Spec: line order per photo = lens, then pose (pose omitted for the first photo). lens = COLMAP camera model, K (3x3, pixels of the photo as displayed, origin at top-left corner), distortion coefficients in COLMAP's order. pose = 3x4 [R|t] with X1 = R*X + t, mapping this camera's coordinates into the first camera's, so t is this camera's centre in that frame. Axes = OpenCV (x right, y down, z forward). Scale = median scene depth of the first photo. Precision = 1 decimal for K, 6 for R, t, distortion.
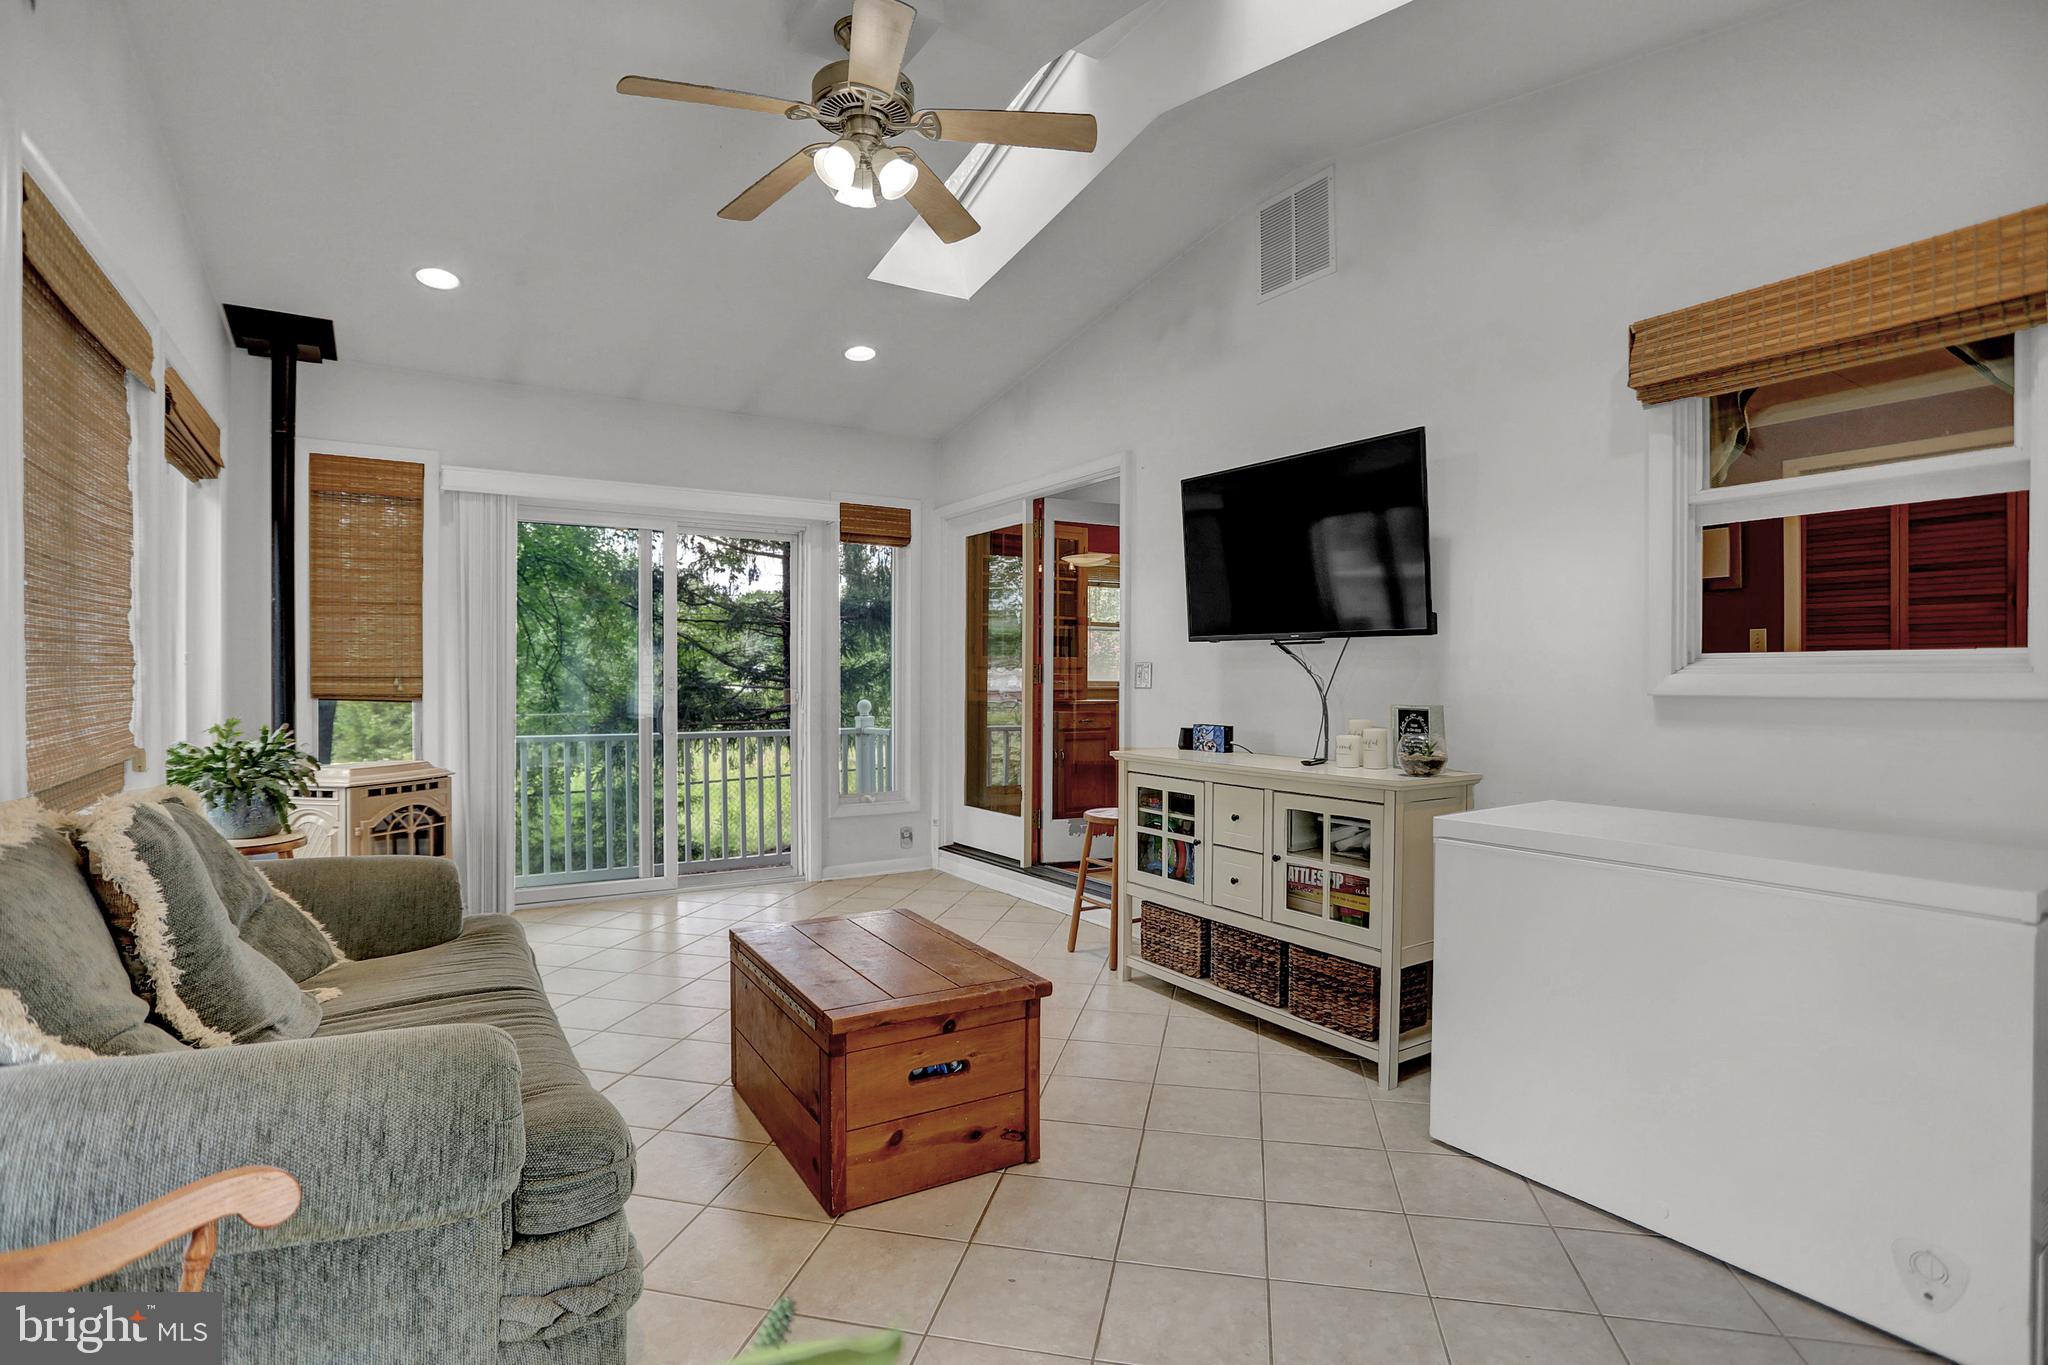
lens RADIAL K [[988.0, 0, 1023.3], [0, 988.0, 682.3], [0, 0, 1]] dist [-0.036970, 0.007626]
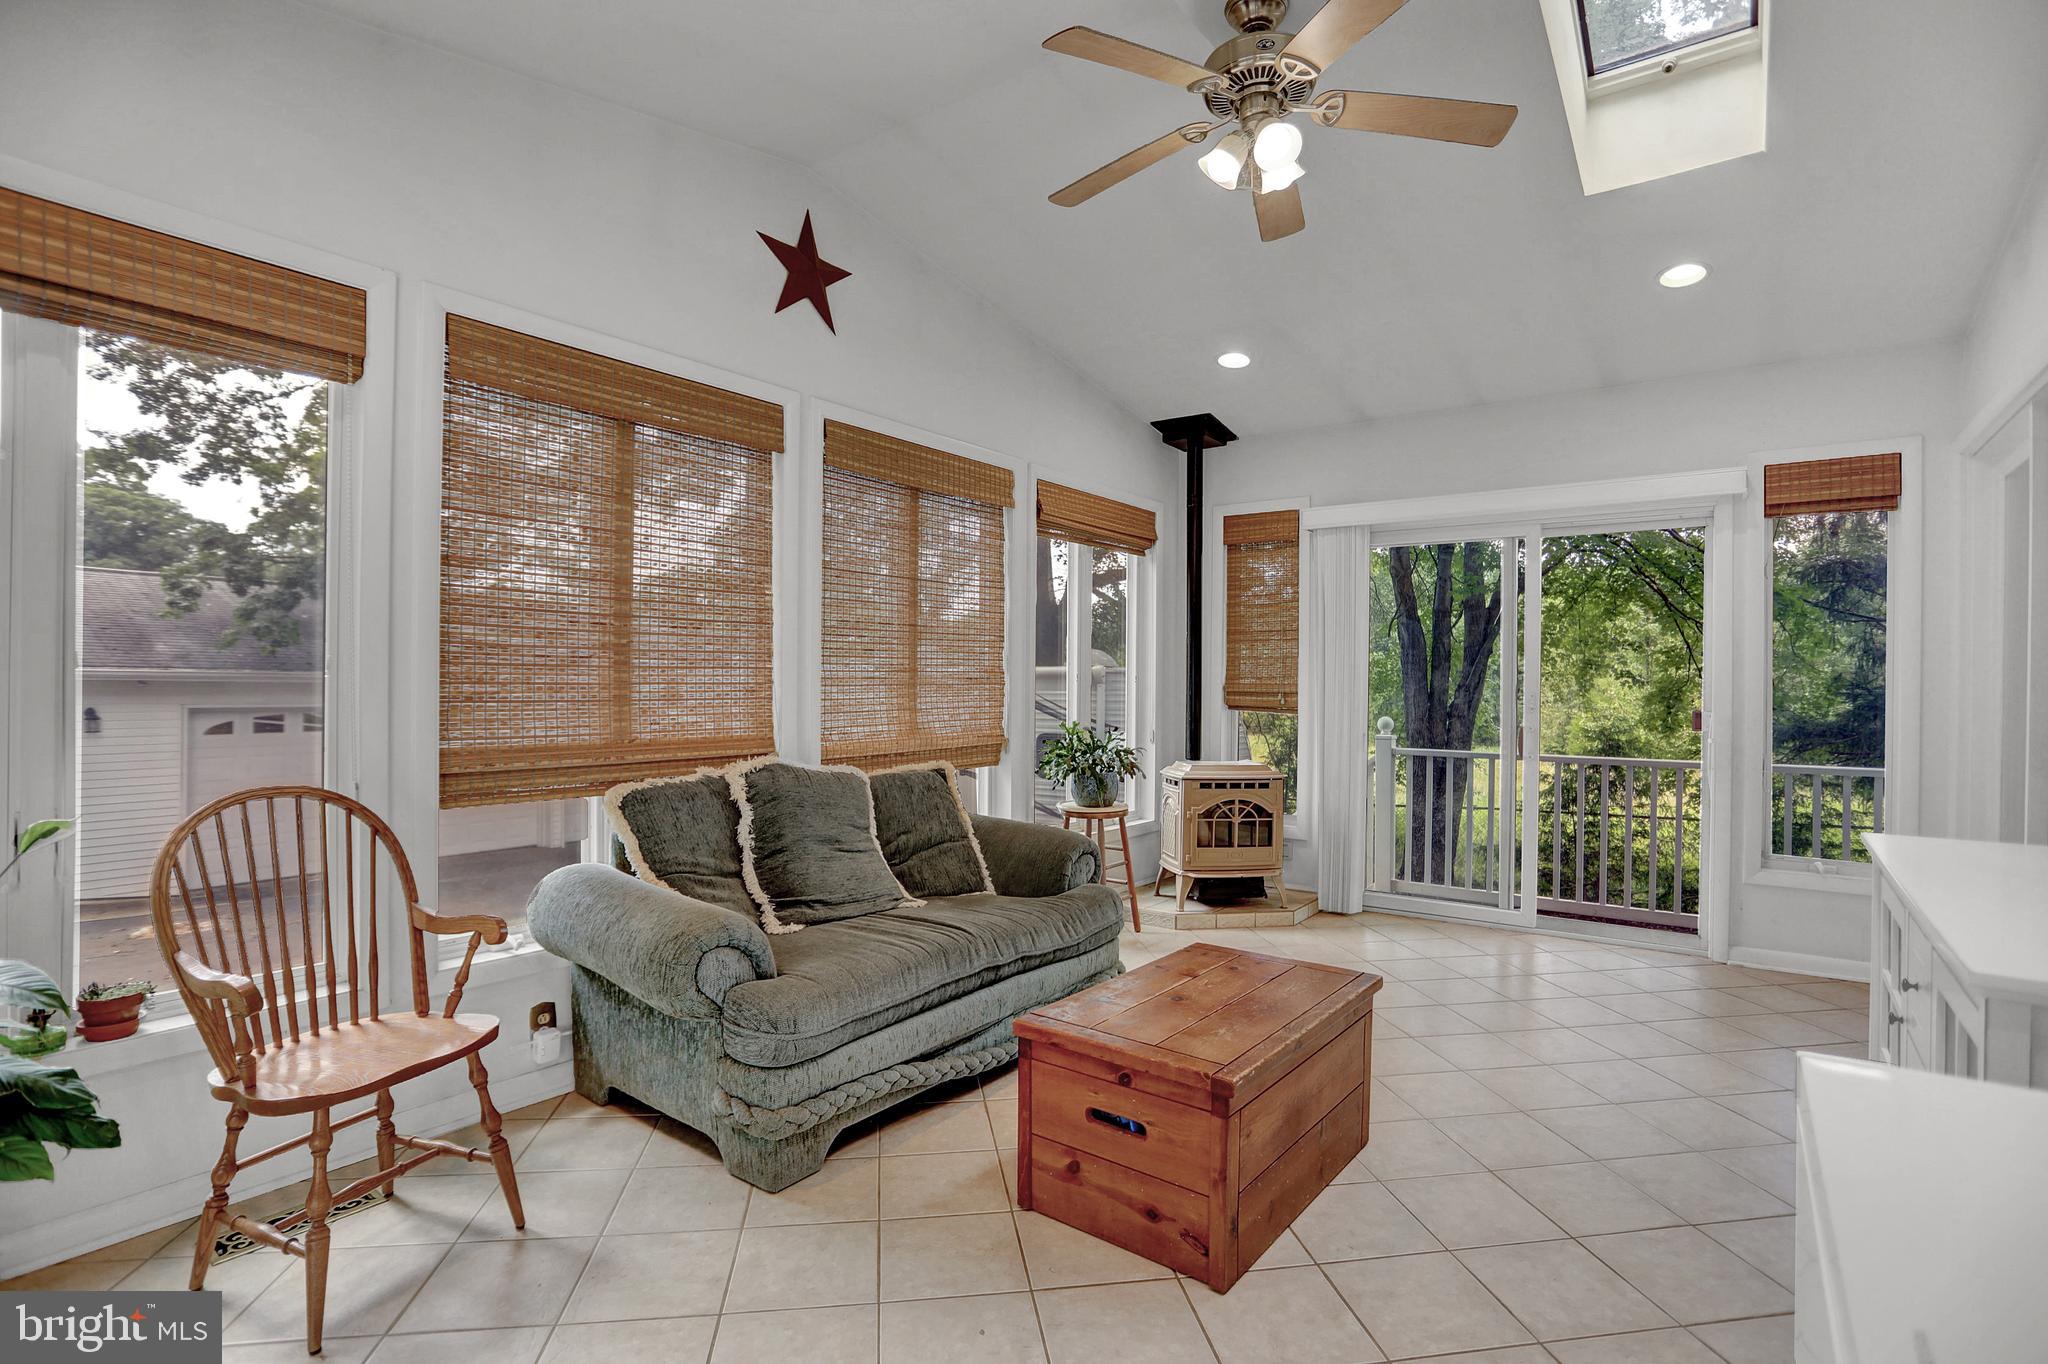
lens RADIAL K [[988.0, 0, 1013.7], [0, 988.0, 679.9], [0, 0, 1]] dist [-0.036970, 0.007626]
pose [[0.355559, 0.002227, -0.934651, 0.401022], [-0.015895, 0.999867, -0.003664, -0.012868], [0.934519, 0.016159, 0.355547, 0.298990]]
